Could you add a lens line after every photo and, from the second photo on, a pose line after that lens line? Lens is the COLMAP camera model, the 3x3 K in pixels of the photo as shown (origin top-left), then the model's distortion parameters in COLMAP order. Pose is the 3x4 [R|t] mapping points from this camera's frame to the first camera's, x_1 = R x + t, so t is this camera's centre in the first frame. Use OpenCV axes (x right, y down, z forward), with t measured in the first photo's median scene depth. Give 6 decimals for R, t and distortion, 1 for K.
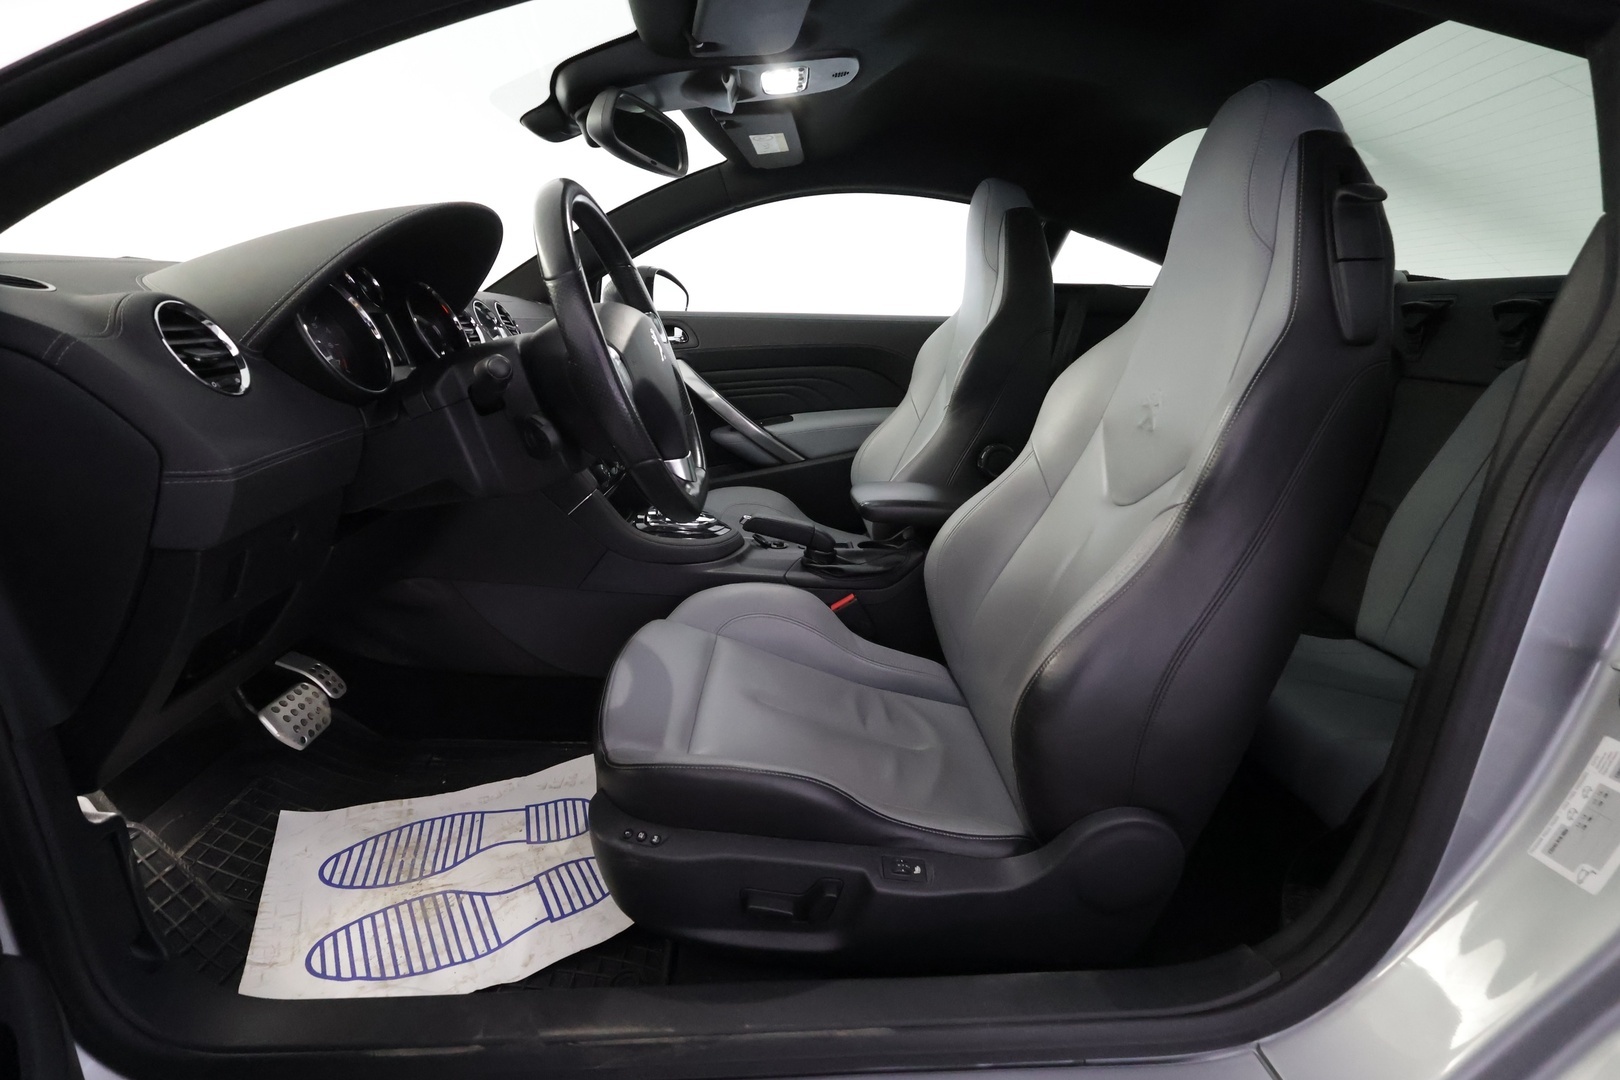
lens RADIAL K [[758.2, 0, 813.0], [0, 758.2, 535.4], [0, 0, 1]] dist [0.007635, 0.001149]
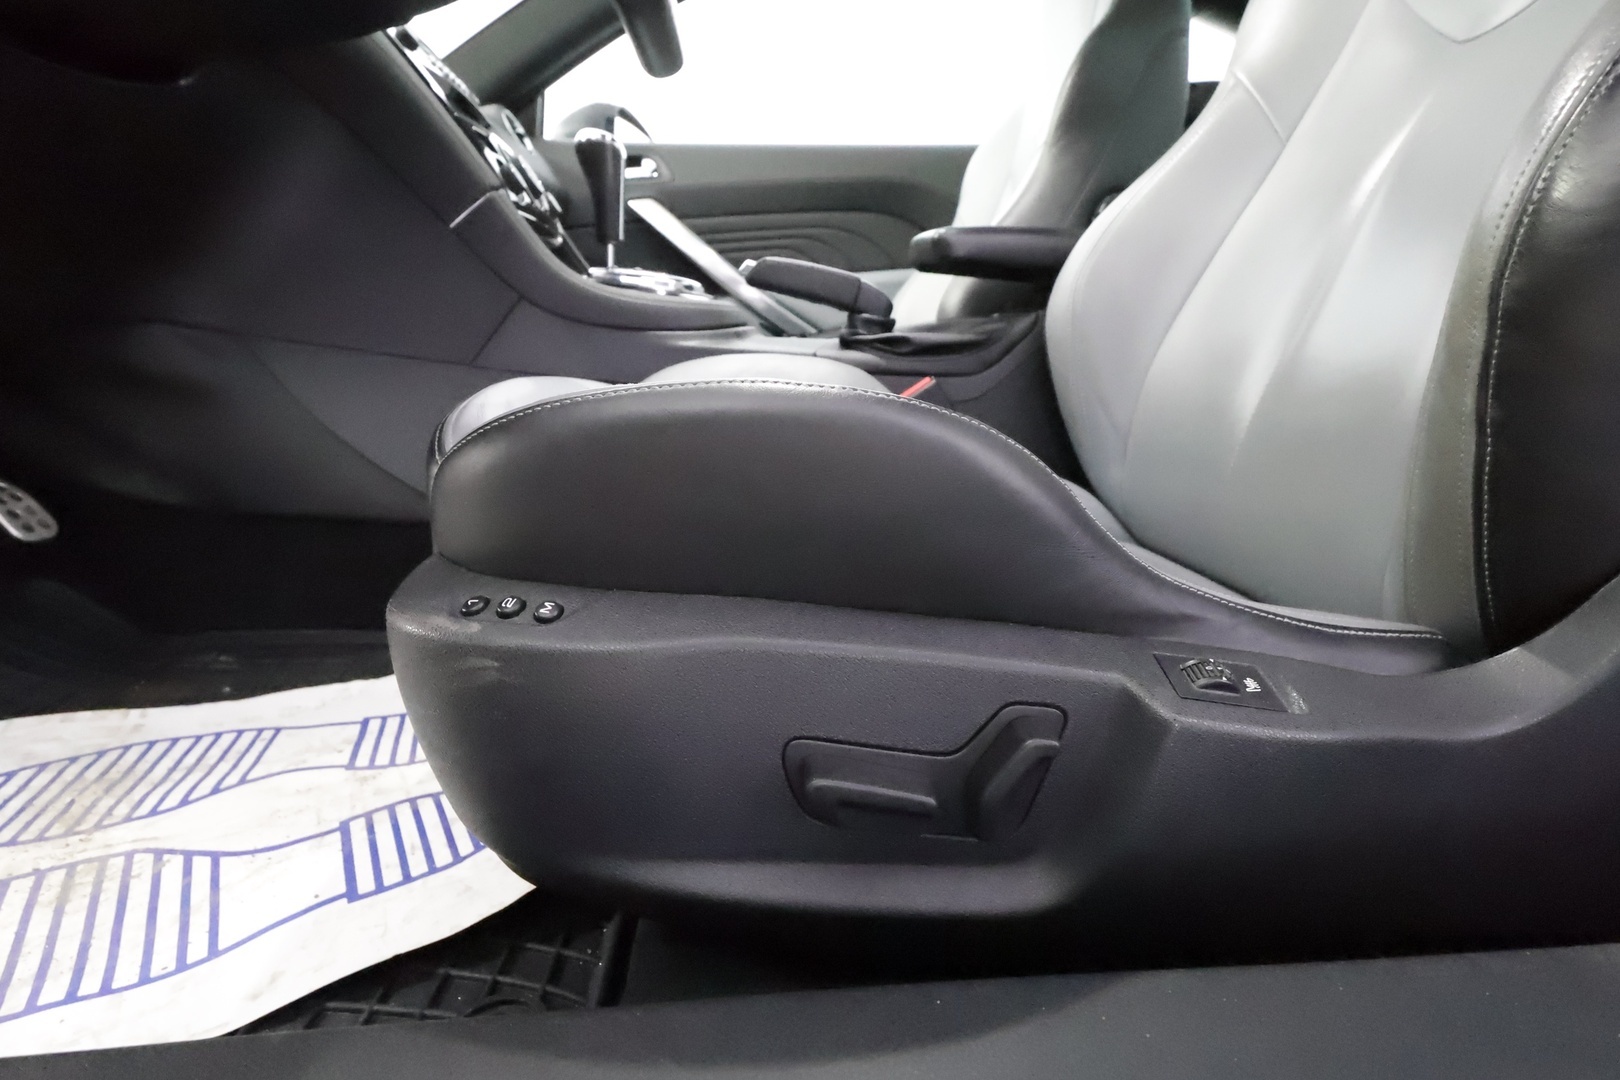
lens RADIAL K [[772.1, 0, 808.9], [0, 772.1, 535.2], [0, 0, 1]] dist [0.010133, 0.000073]
pose [[0.999511, -0.030191, 0.008121, -0.061511], [0.030643, 0.997548, -0.062928, 0.289037], [-0.006201, 0.063146, 0.997985, 0.462445]]
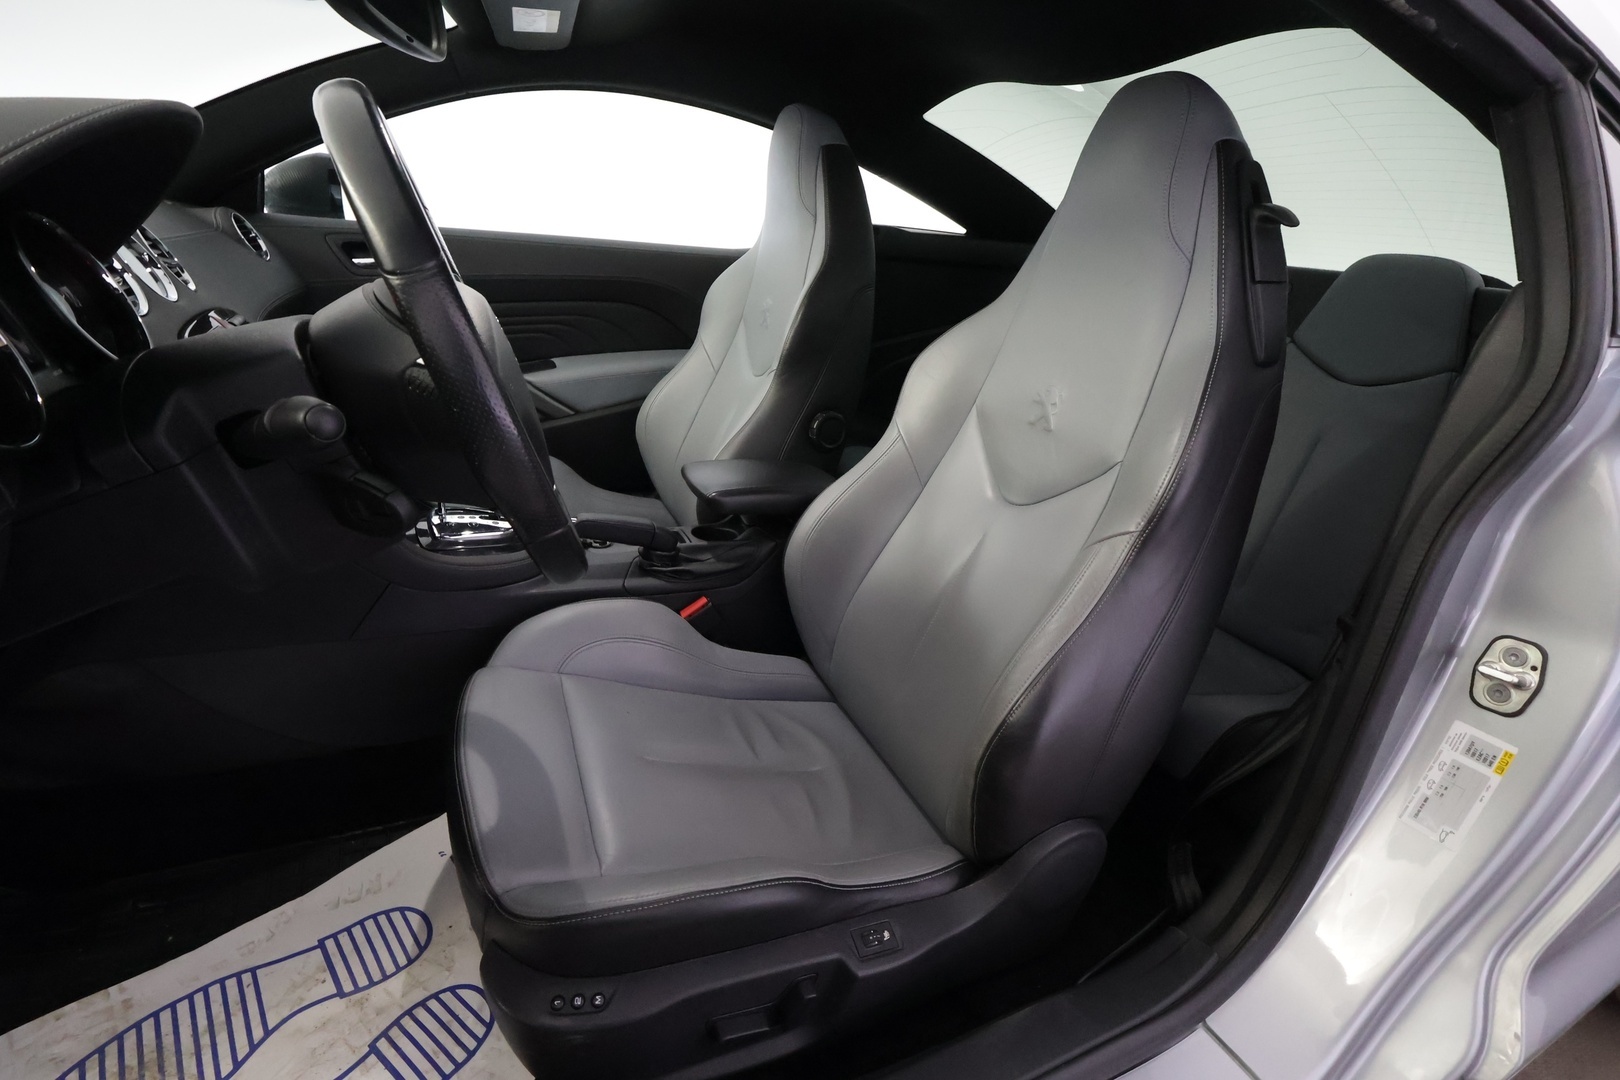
lens RADIAL K [[758.2, 0, 813.0], [0, 758.2, 535.4], [0, 0, 1]] dist [0.007635, 0.001149]
pose [[0.921442, -0.090290, 0.377879, -0.189455], [0.041466, 0.989921, 0.135417, -0.129637], [-0.386297, -0.109110, 0.915898, 0.179188]]
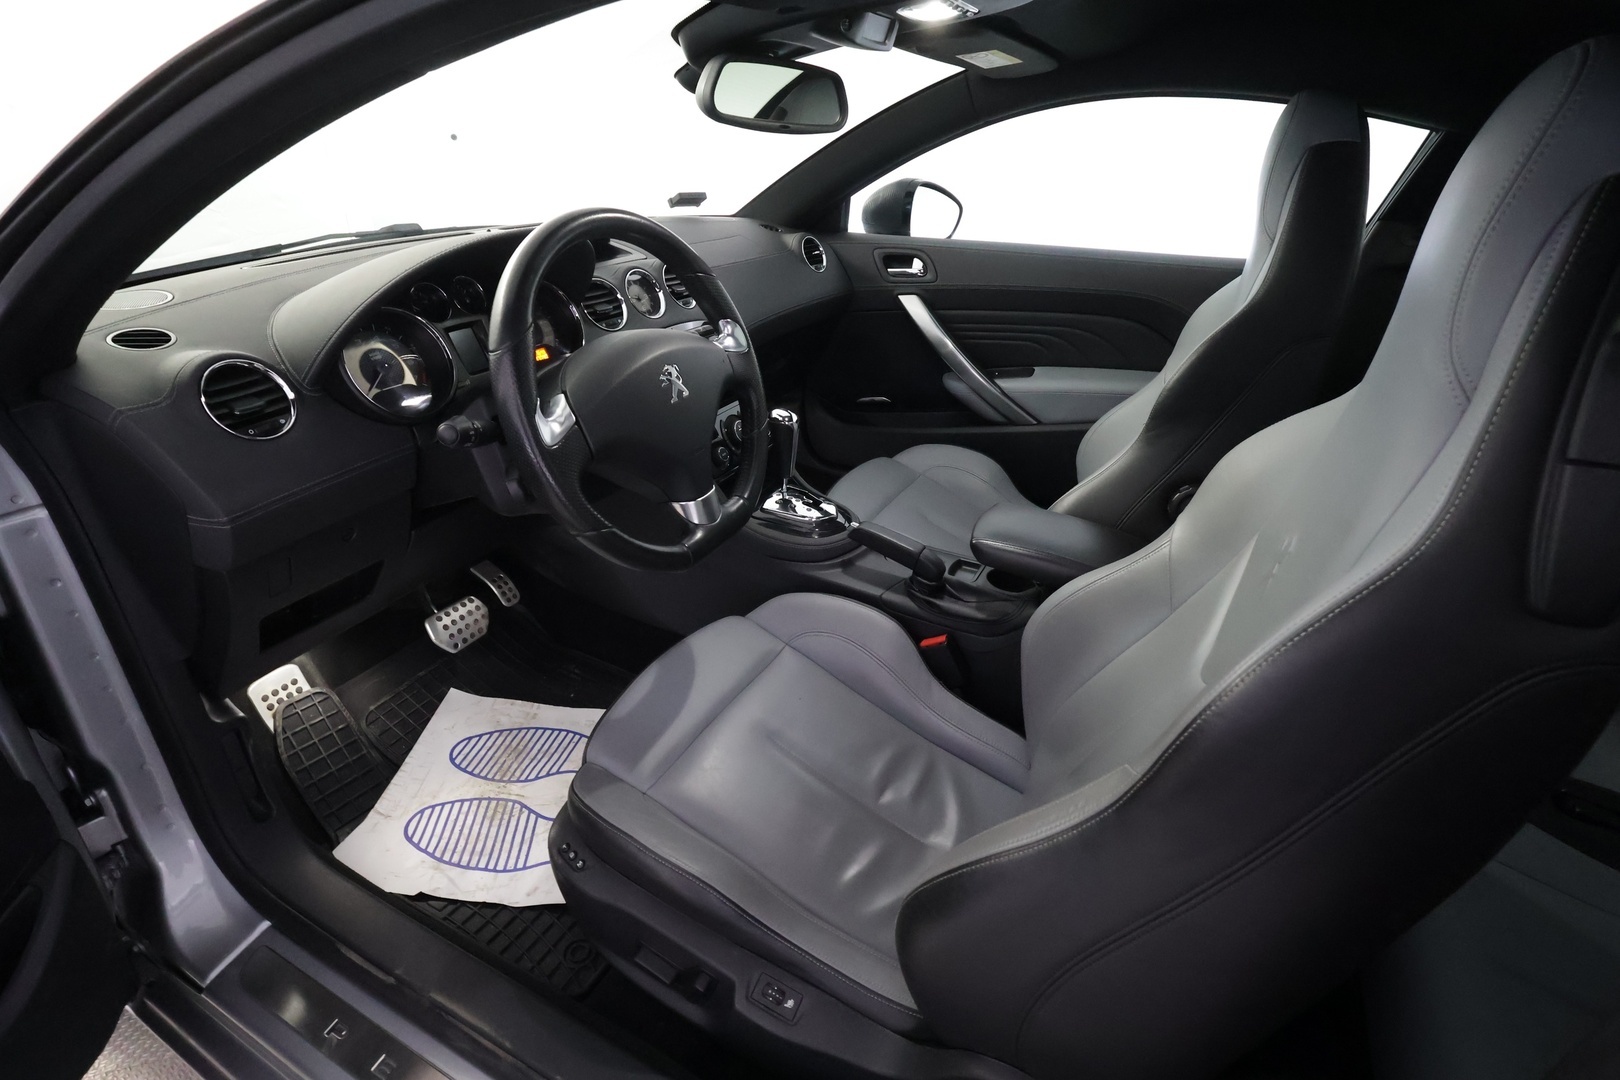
lens RADIAL K [[762.4, 0, 806.1], [0, 762.4, 535.3], [0, 0, 1]] dist [0.001755, 0.000737]
pose [[0.867136, 0.222186, -0.445768, 0.337658], [-0.134875, 0.966297, 0.219269, -0.250381], [0.479463, -0.130013, 0.867878, 0.197372]]
